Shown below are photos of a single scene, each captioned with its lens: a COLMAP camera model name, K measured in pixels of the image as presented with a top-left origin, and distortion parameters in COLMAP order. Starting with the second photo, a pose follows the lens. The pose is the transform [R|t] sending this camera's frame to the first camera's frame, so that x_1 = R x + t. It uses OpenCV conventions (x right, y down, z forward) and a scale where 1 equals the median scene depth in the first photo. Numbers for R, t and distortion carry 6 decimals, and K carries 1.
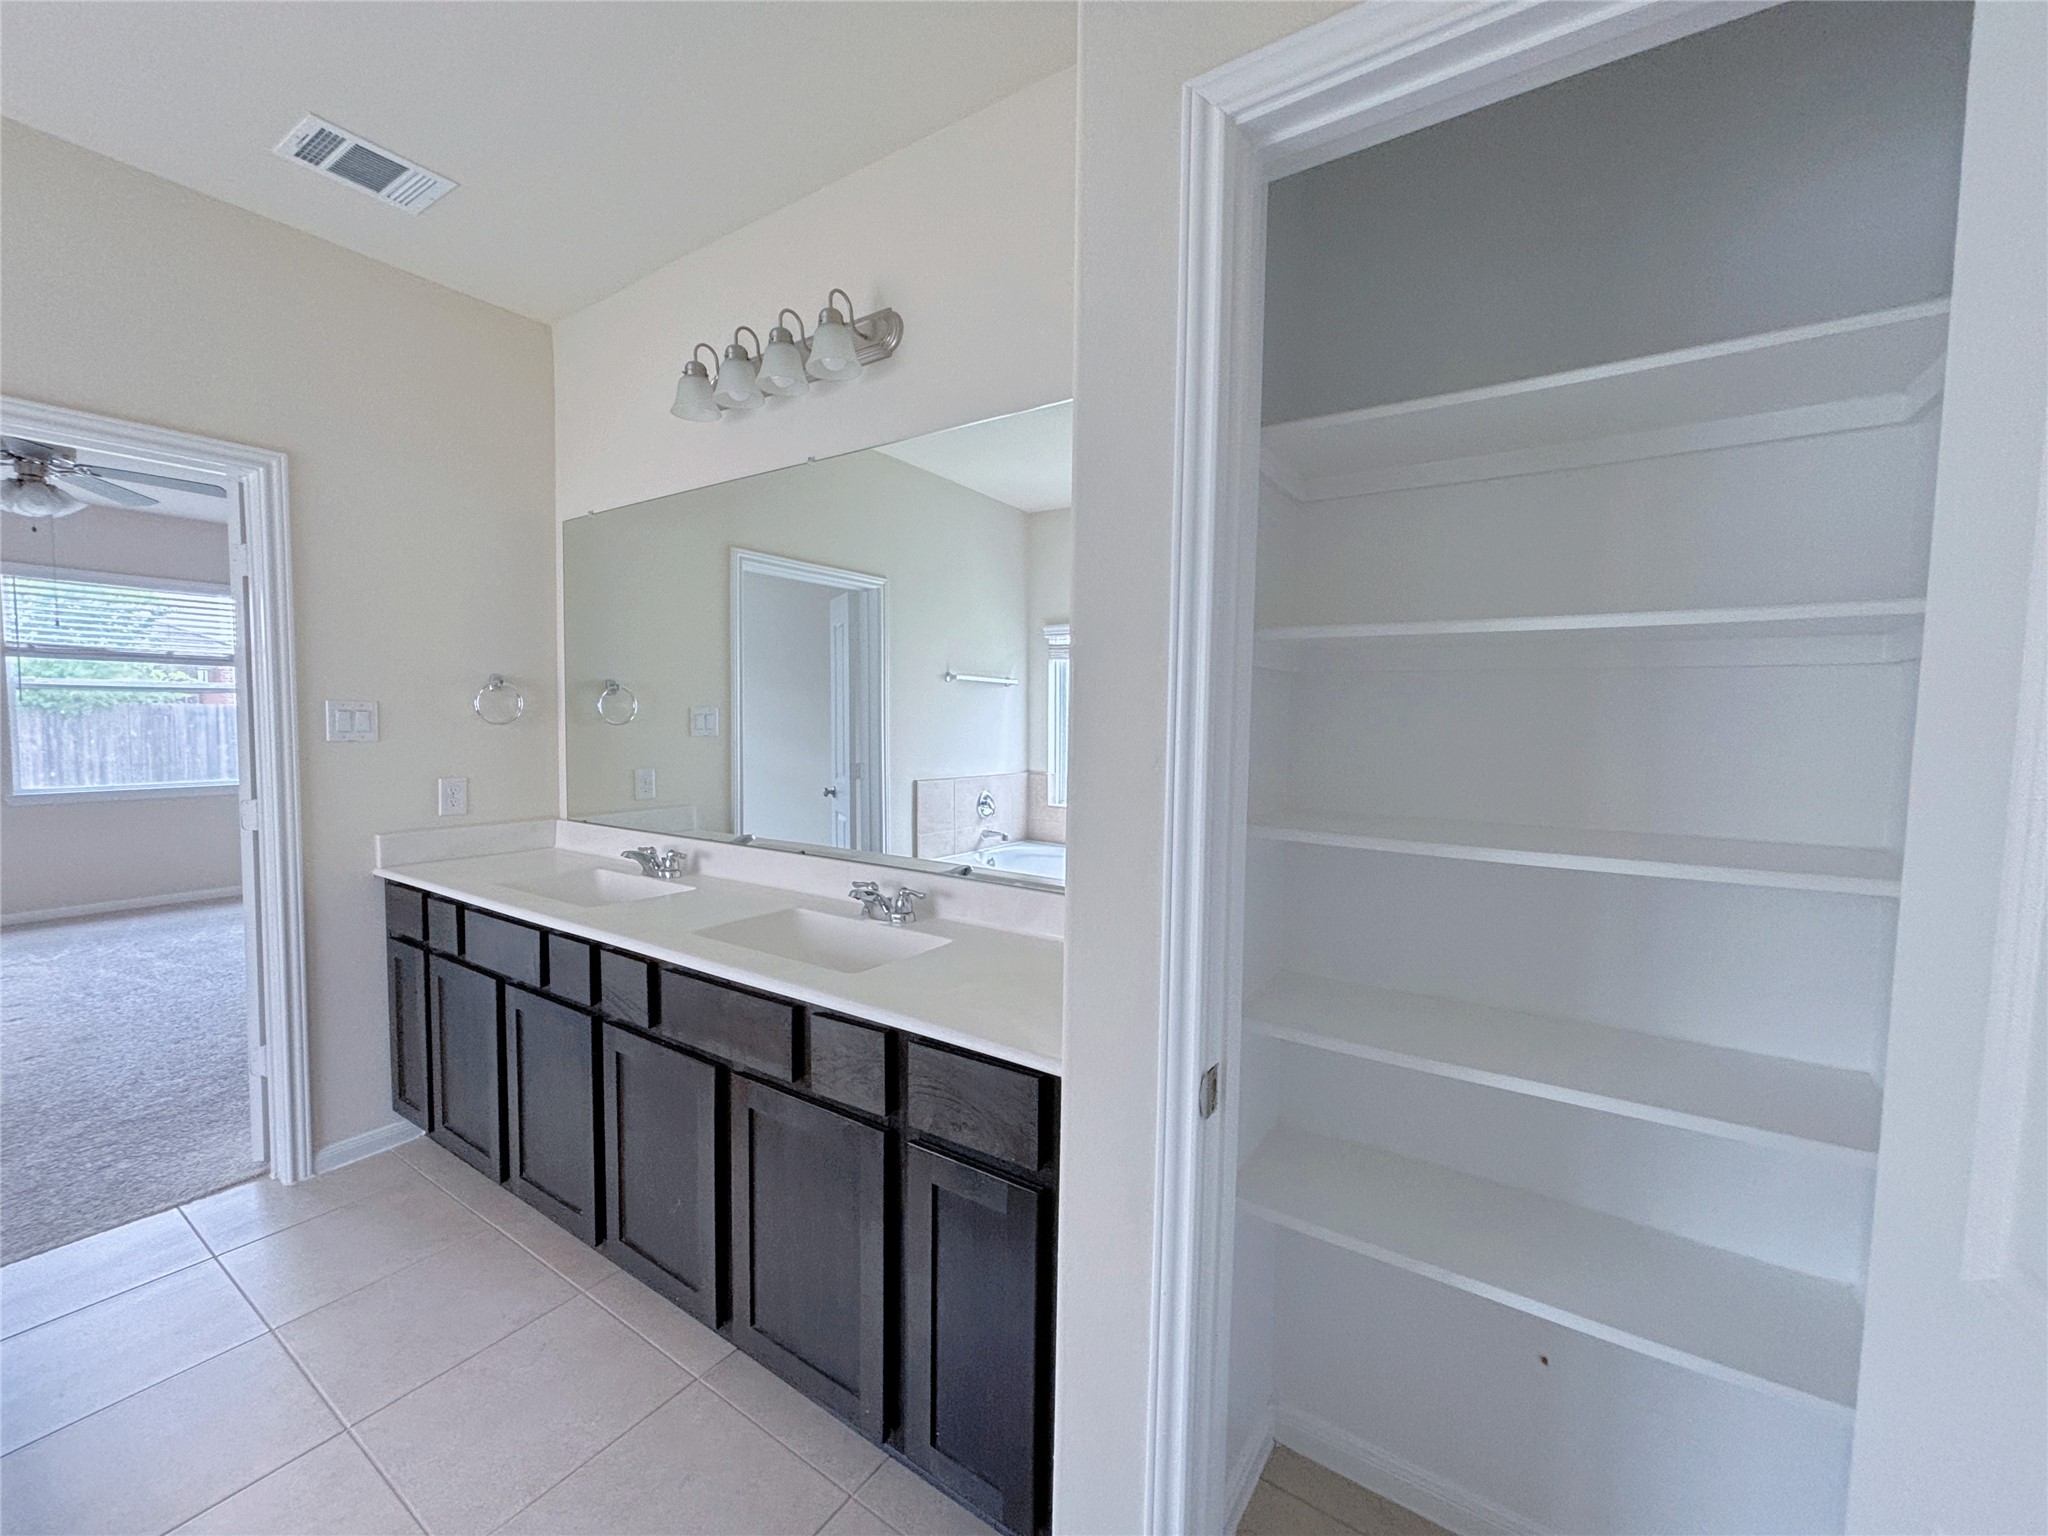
lens RADIAL K [[820.7, 0, 1017.3], [0, 820.7, 760.5], [0, 0, 1]] dist [-0.003240, -0.000337]
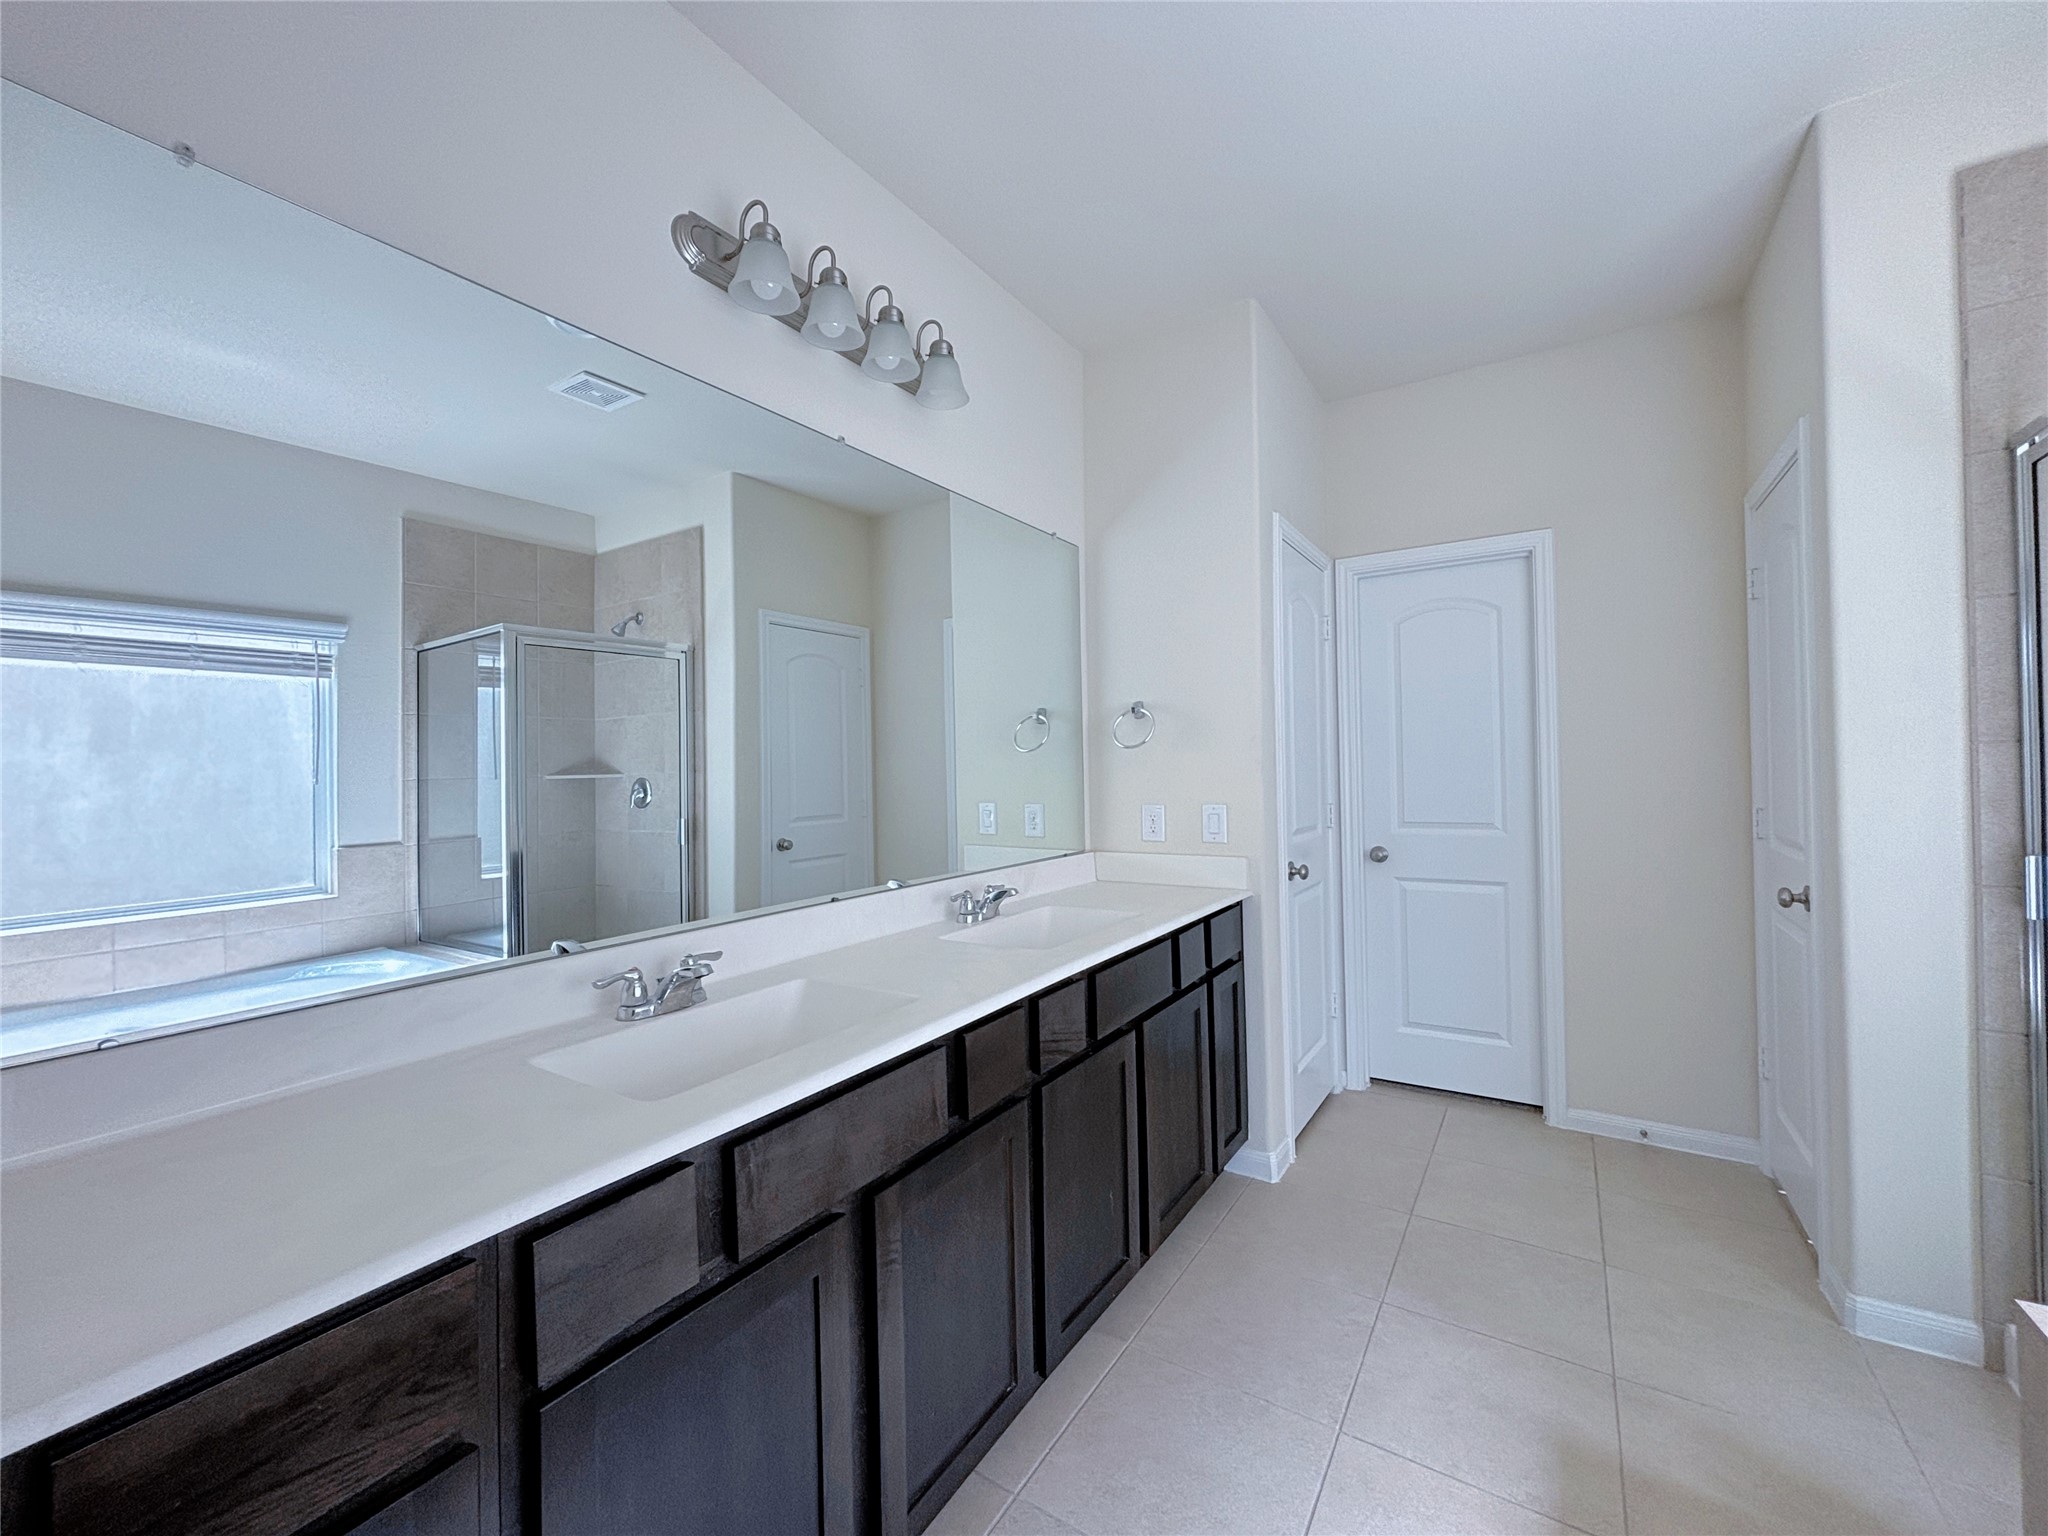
lens RADIAL K [[827.6, 0, 941.5], [0, 827.6, 754.9], [0, 0, 1]] dist [0.000421, -0.000010]
pose [[0.050620, 0.007005, 0.998693, -1.276840], [0.081109, 0.996643, -0.011101, -0.024865], [-0.995419, 0.081565, 0.049882, 0.956154]]
